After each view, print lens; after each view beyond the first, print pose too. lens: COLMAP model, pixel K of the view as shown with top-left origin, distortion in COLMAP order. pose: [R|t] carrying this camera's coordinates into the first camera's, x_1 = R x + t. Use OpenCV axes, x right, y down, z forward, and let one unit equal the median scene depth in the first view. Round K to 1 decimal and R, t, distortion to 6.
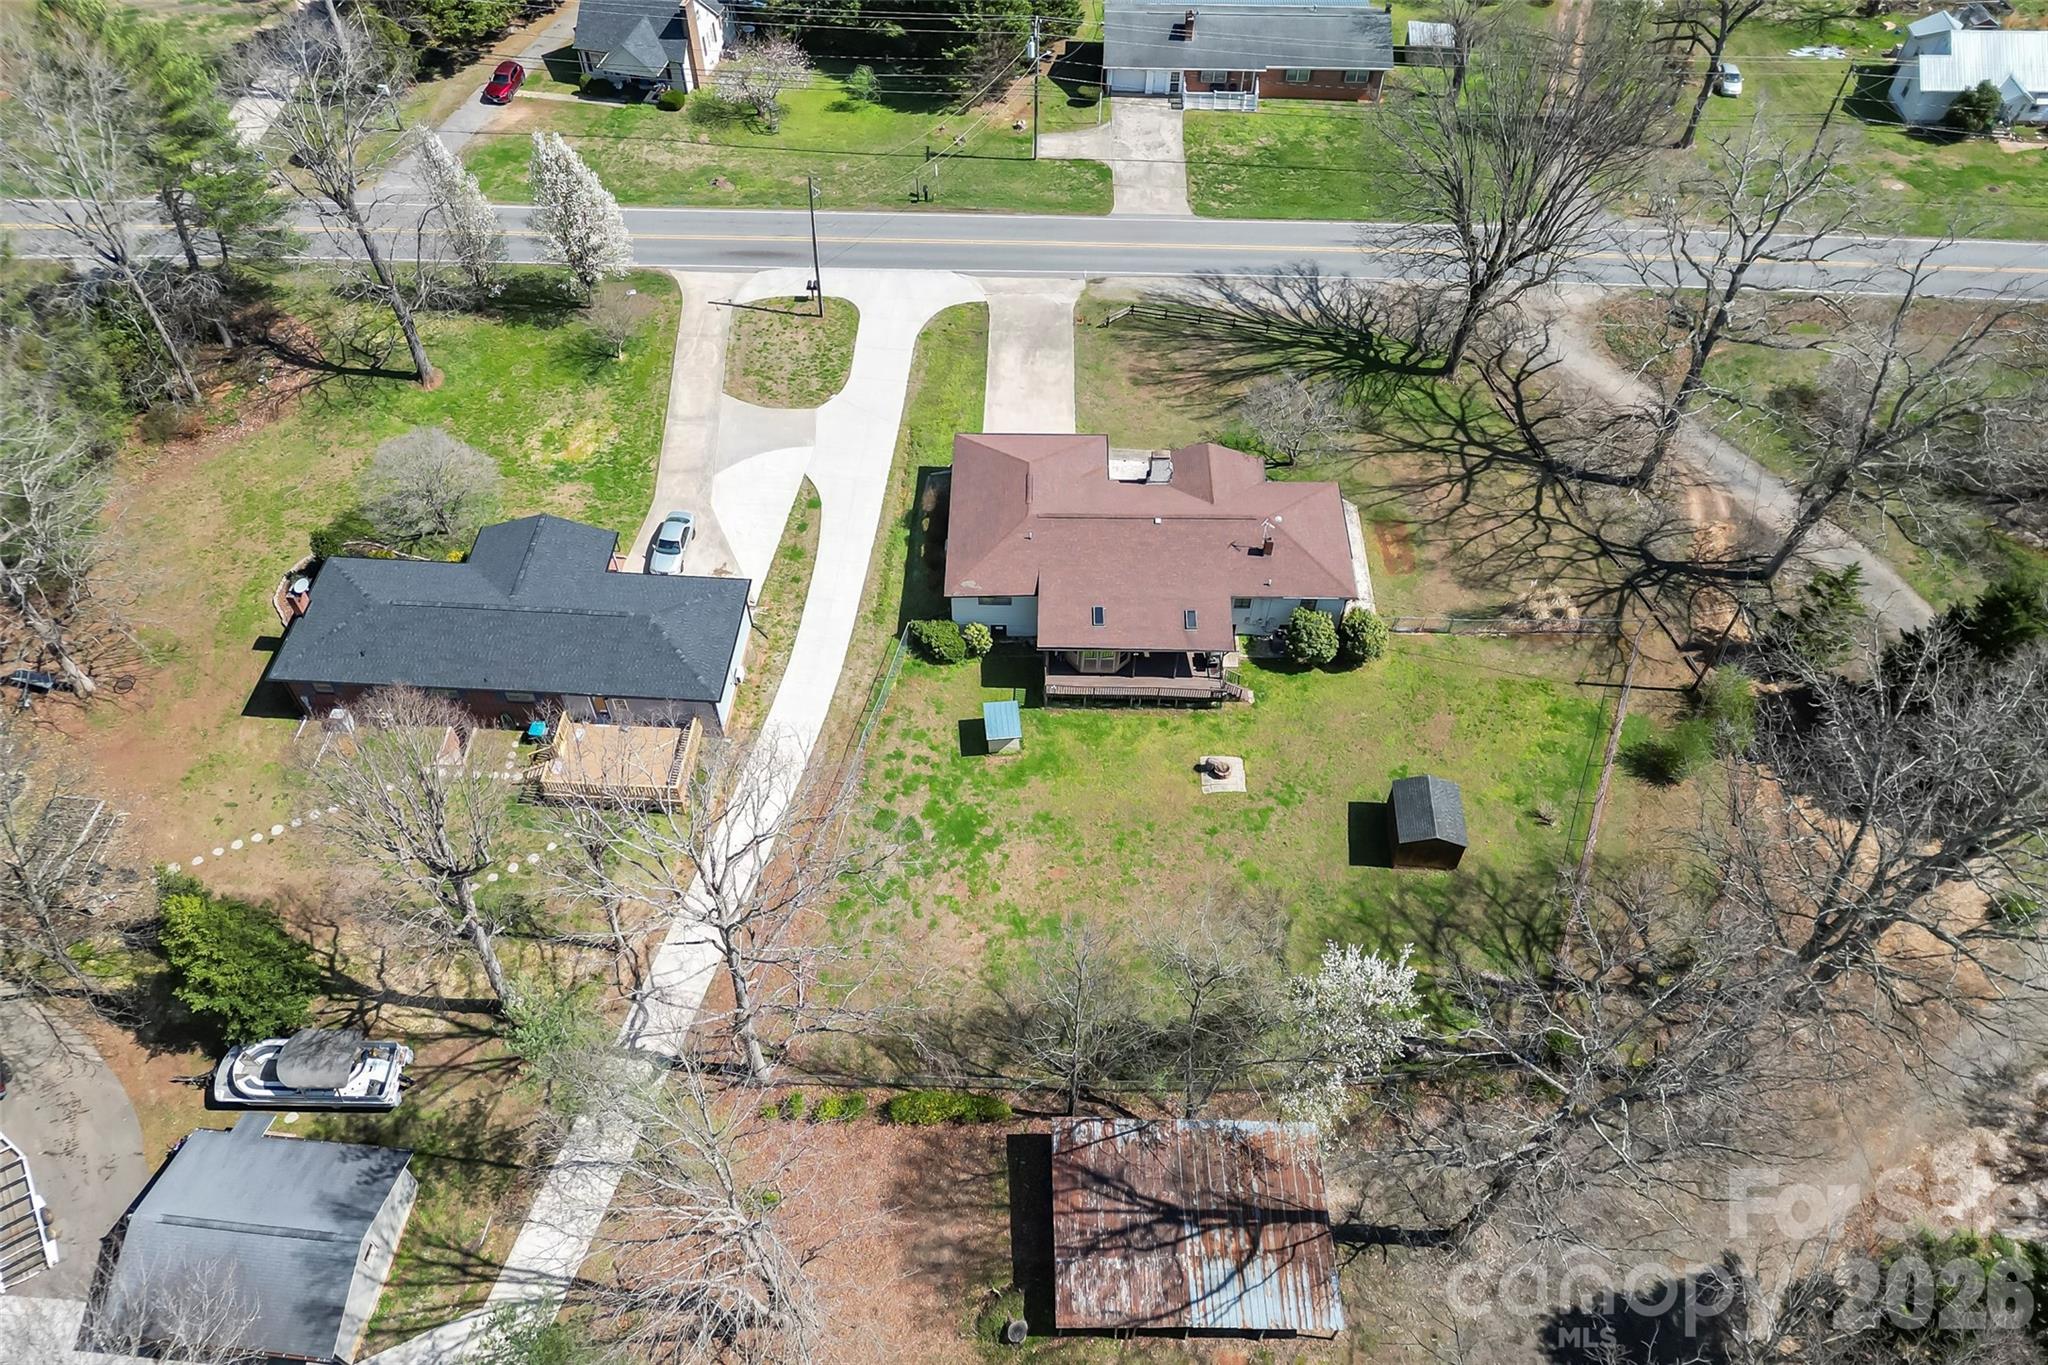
lens RADIAL K [[1416.3, 0, 1024.0], [0, 1416.3, 682.5], [0, 0, 1]] dist [0.020210, -0.002252]
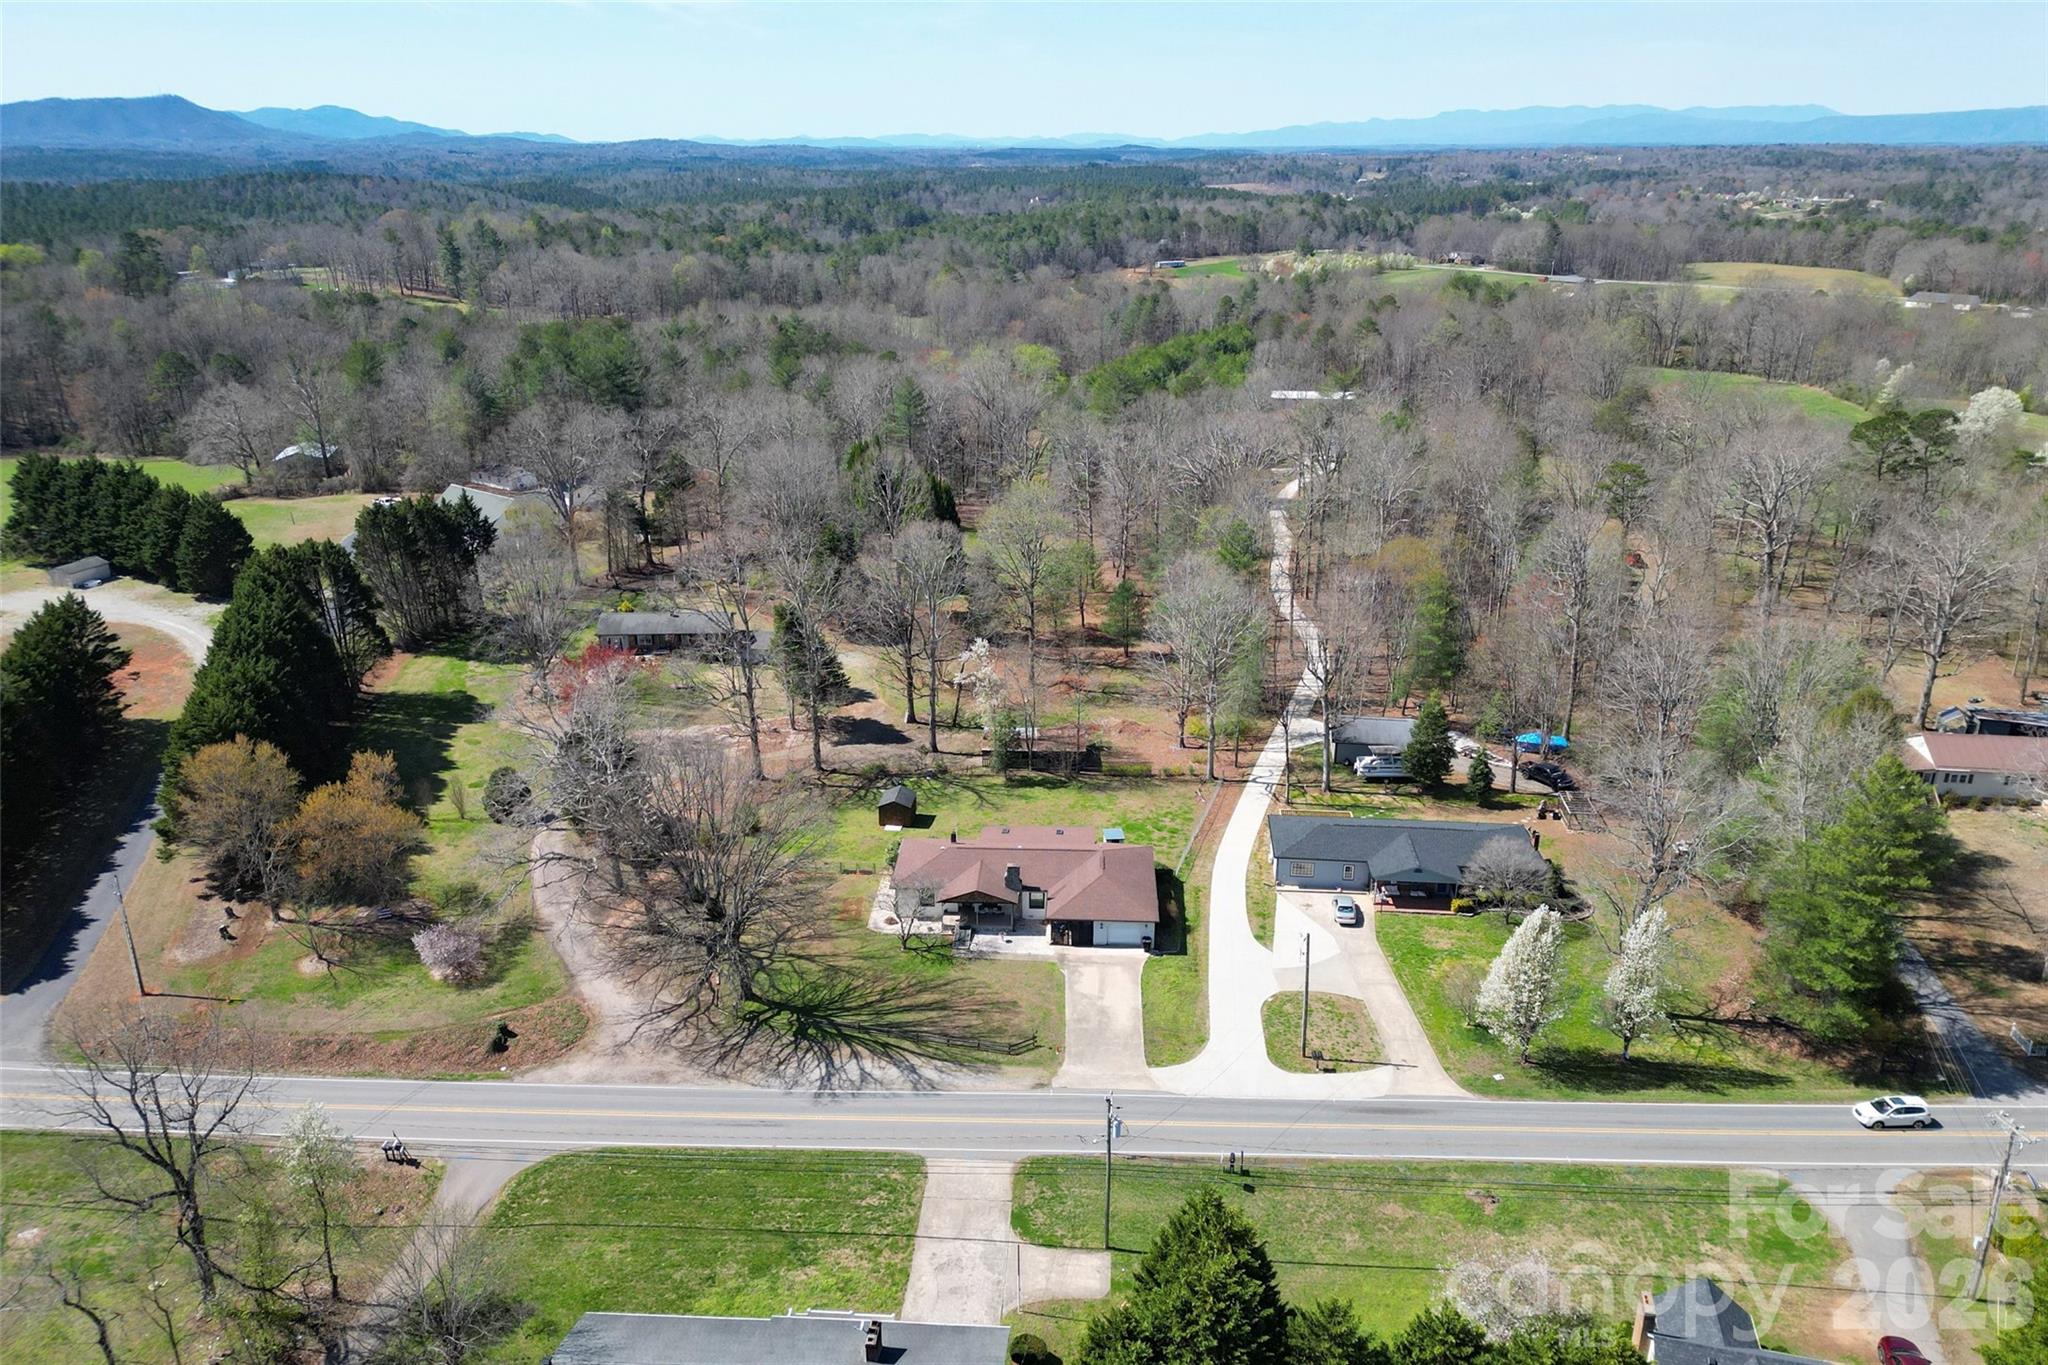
lens RADIAL K [[1416.3, 0, 1024.0], [0, 1416.3, 682.5], [0, 0, 1]] dist [0.020210, -0.002252]
pose [[-0.999451, -0.019905, 0.026490, 0.043895], [0.019045, 0.309149, 0.950823, -1.368035], [-0.027115, 0.950805, -0.308600, 1.075955]]
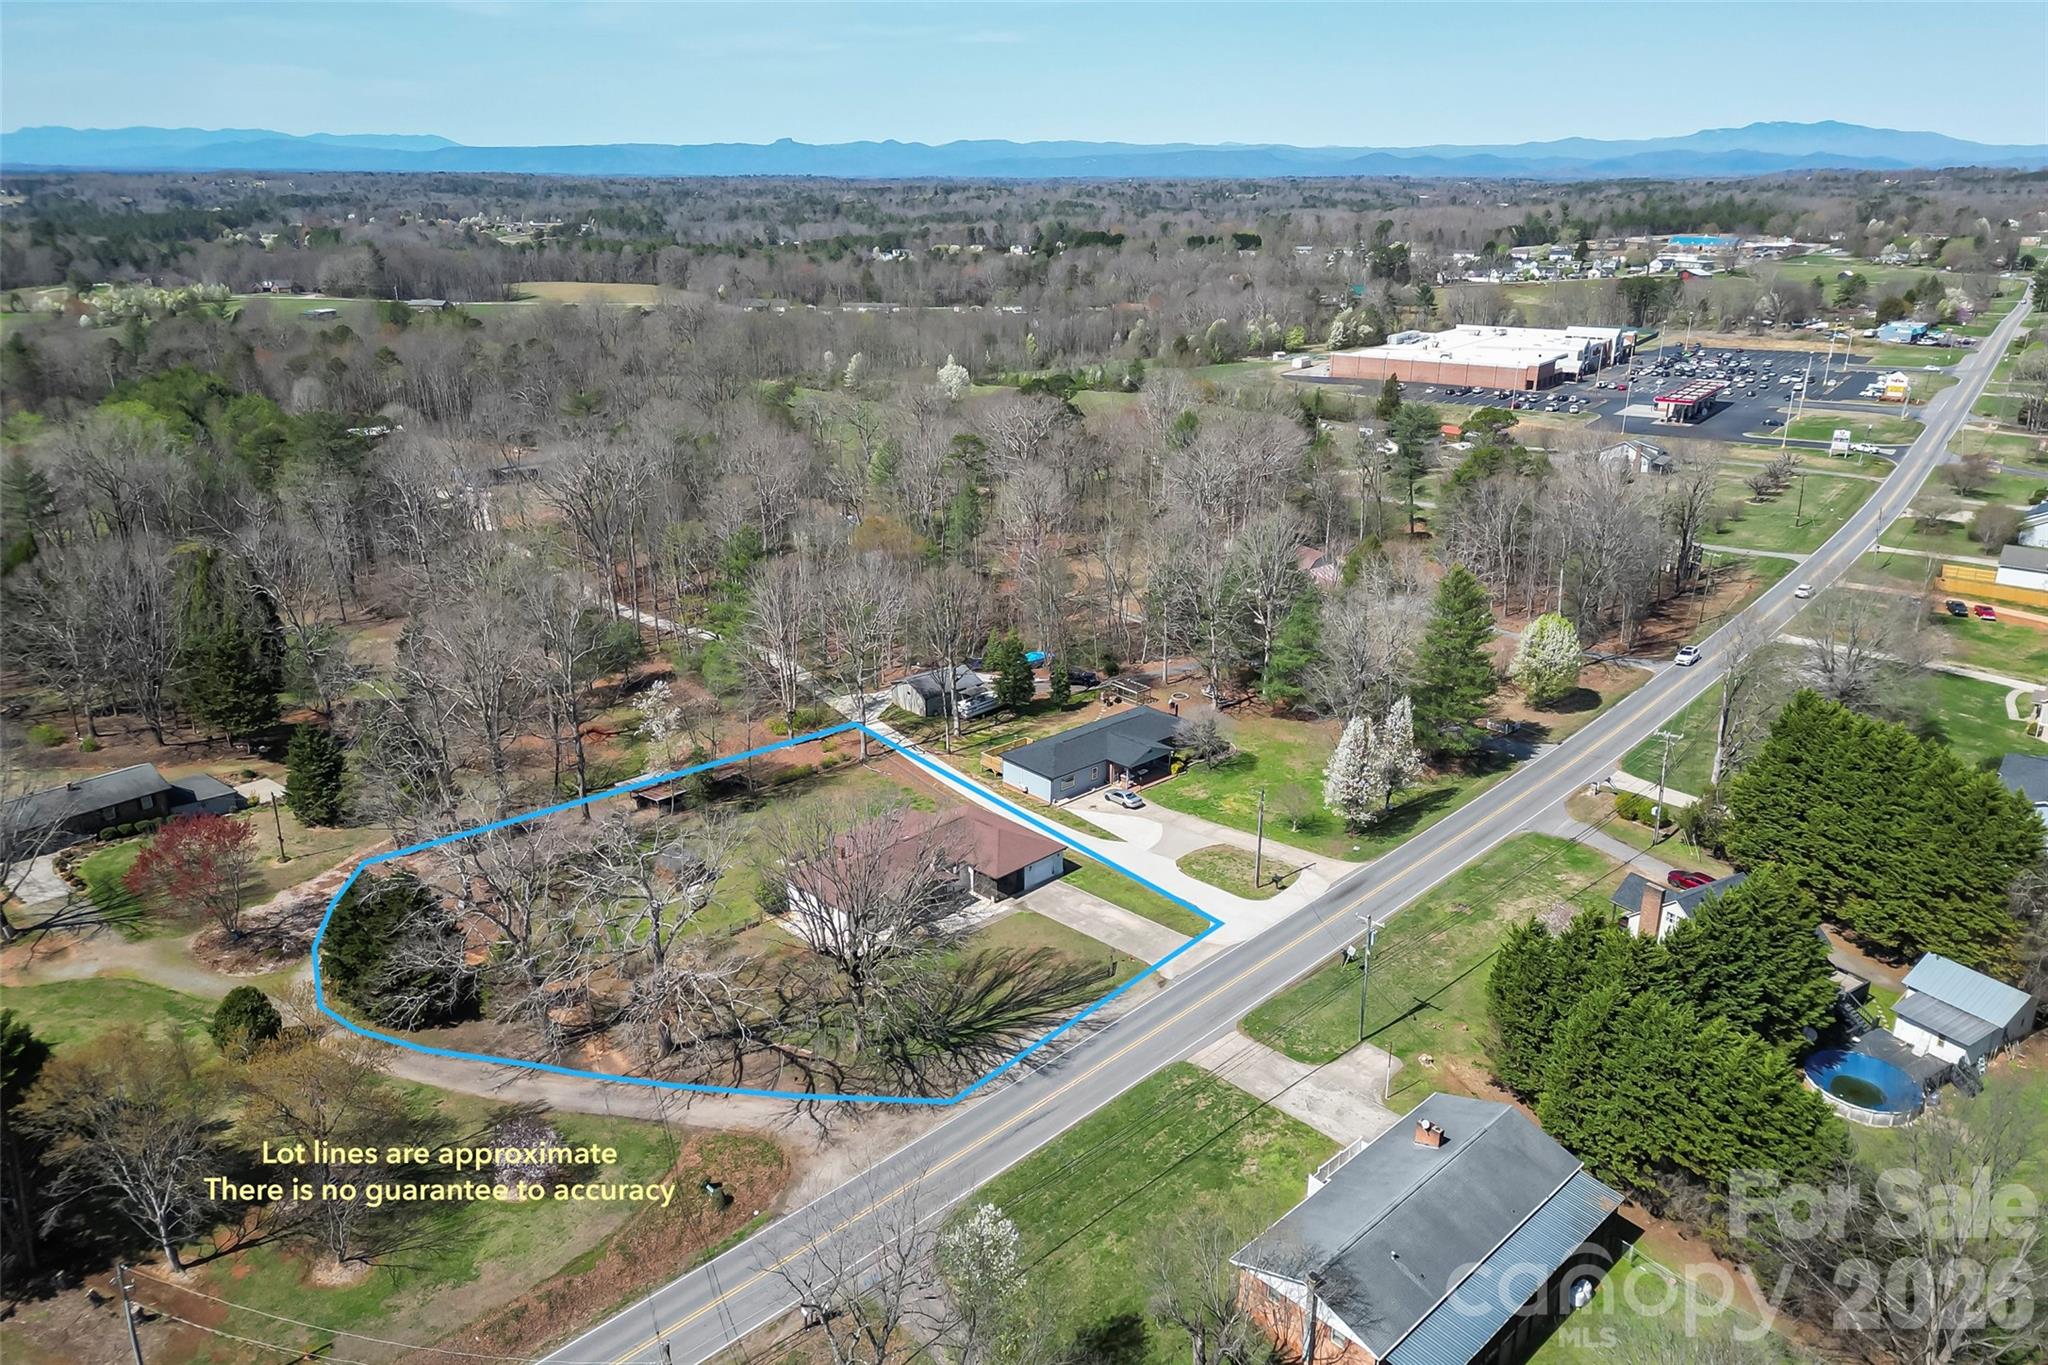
lens RADIAL K [[1416.3, 0, 1024.0], [0, 1416.3, 682.5], [0, 0, 1]] dist [0.020210, -0.002252]
pose [[-0.693822, 0.223449, -0.684603, 0.884974], [-0.573298, 0.403934, 0.712858, -1.169281], [0.435822, 0.887078, -0.152155, 0.943236]]
